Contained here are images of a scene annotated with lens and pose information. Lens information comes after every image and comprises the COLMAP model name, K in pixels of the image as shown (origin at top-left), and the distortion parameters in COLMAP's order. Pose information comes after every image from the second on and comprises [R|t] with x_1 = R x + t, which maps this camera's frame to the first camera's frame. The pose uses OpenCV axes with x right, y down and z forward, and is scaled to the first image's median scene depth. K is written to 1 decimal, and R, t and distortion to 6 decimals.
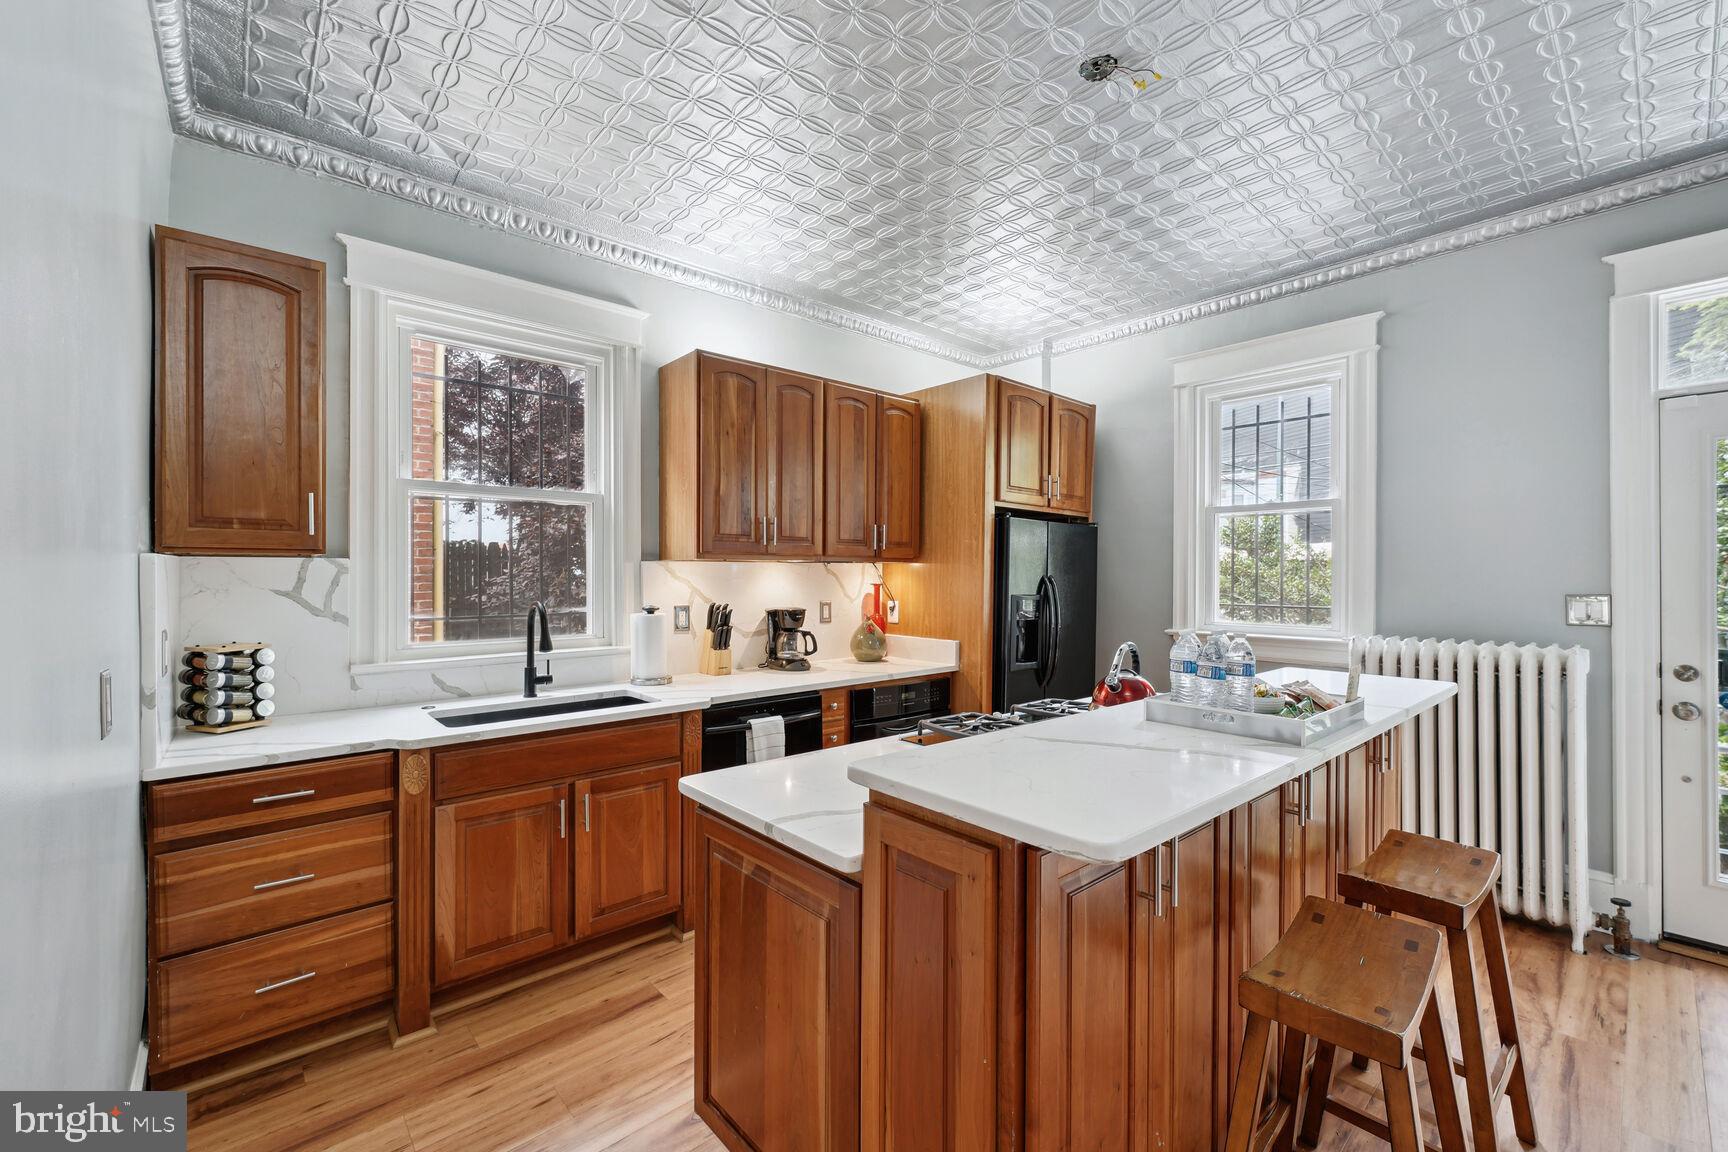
lens RADIAL K [[709.6, 0, 864.0], [0, 709.6, 576.0], [0, 0, 1]] dist [0.000129, 0.000007]
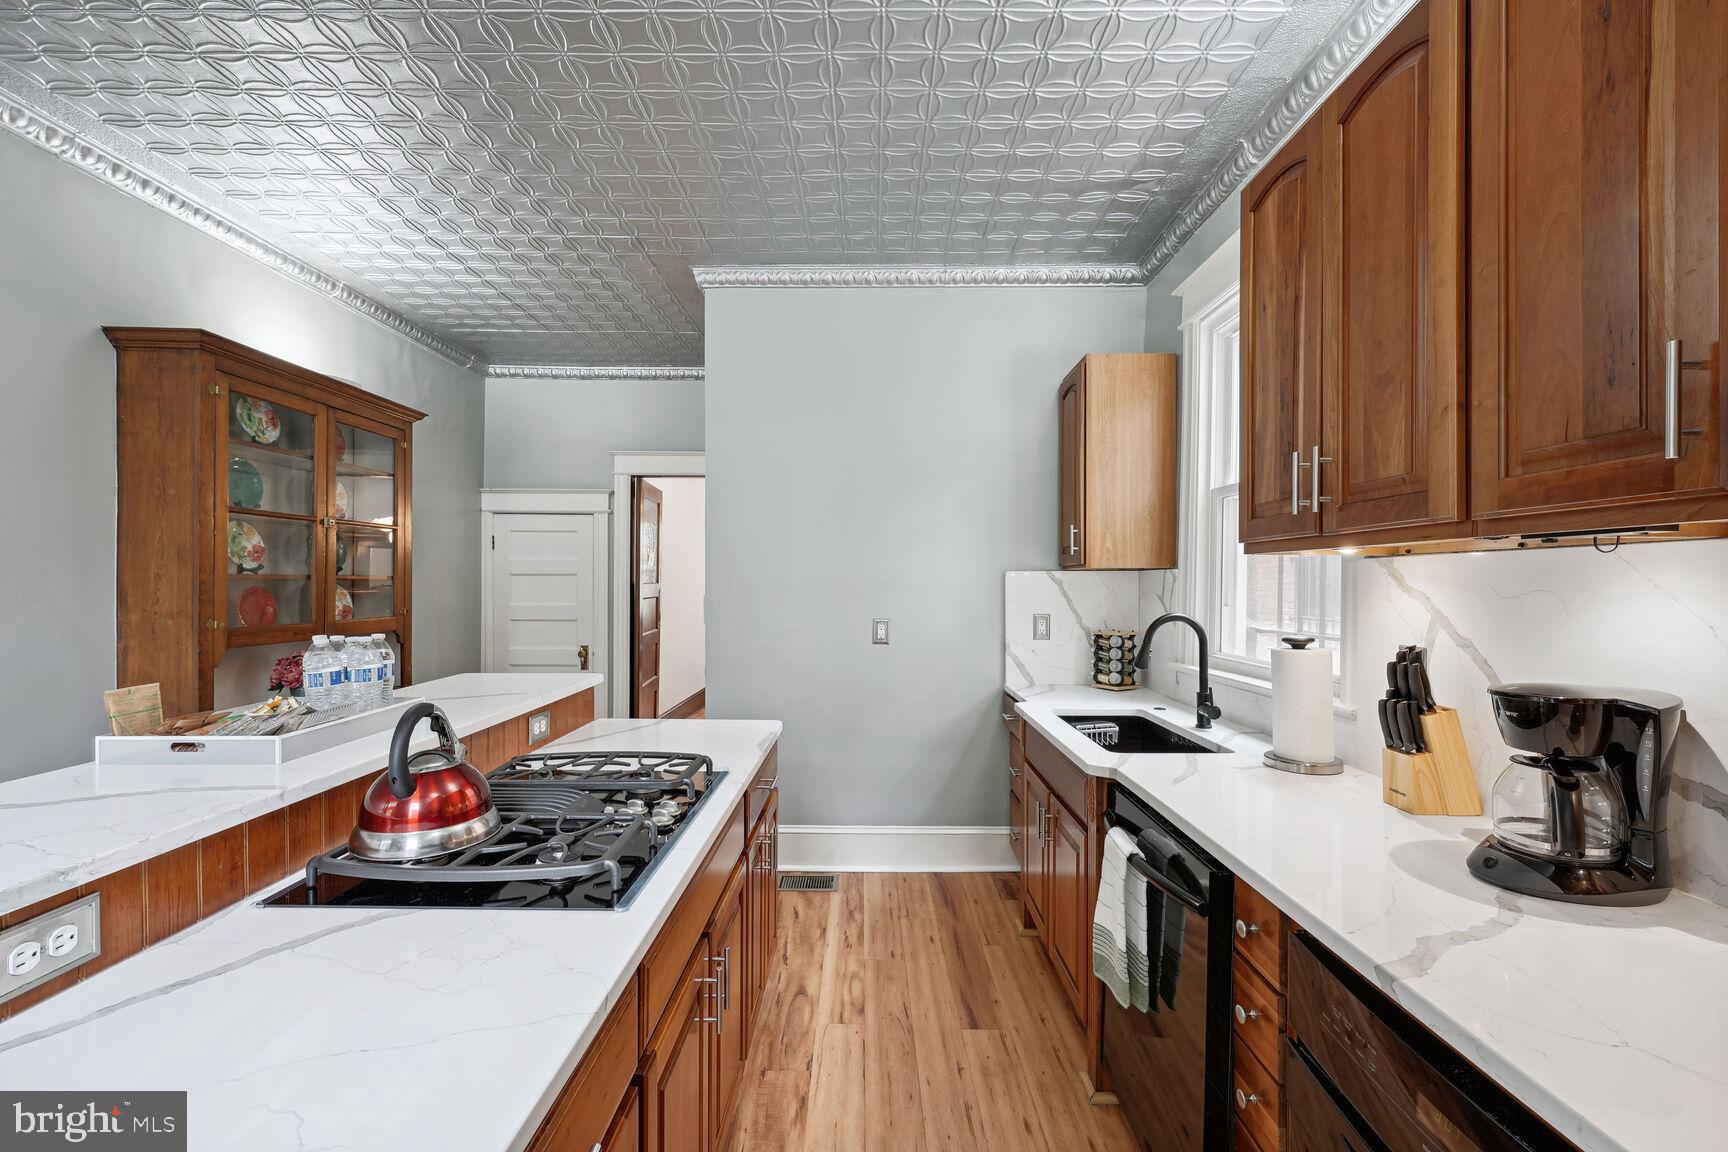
lens RADIAL K [[709.6, 0, 864.0], [0, 709.6, 576.0], [0, 0, 1]] dist [0.000129, 0.000007]
pose [[-0.663962, -0.010851, -0.747687, 0.360802], [-0.004819, 0.999936, -0.010233, 0.000457], [0.747750, -0.003191, -0.663972, 1.048094]]
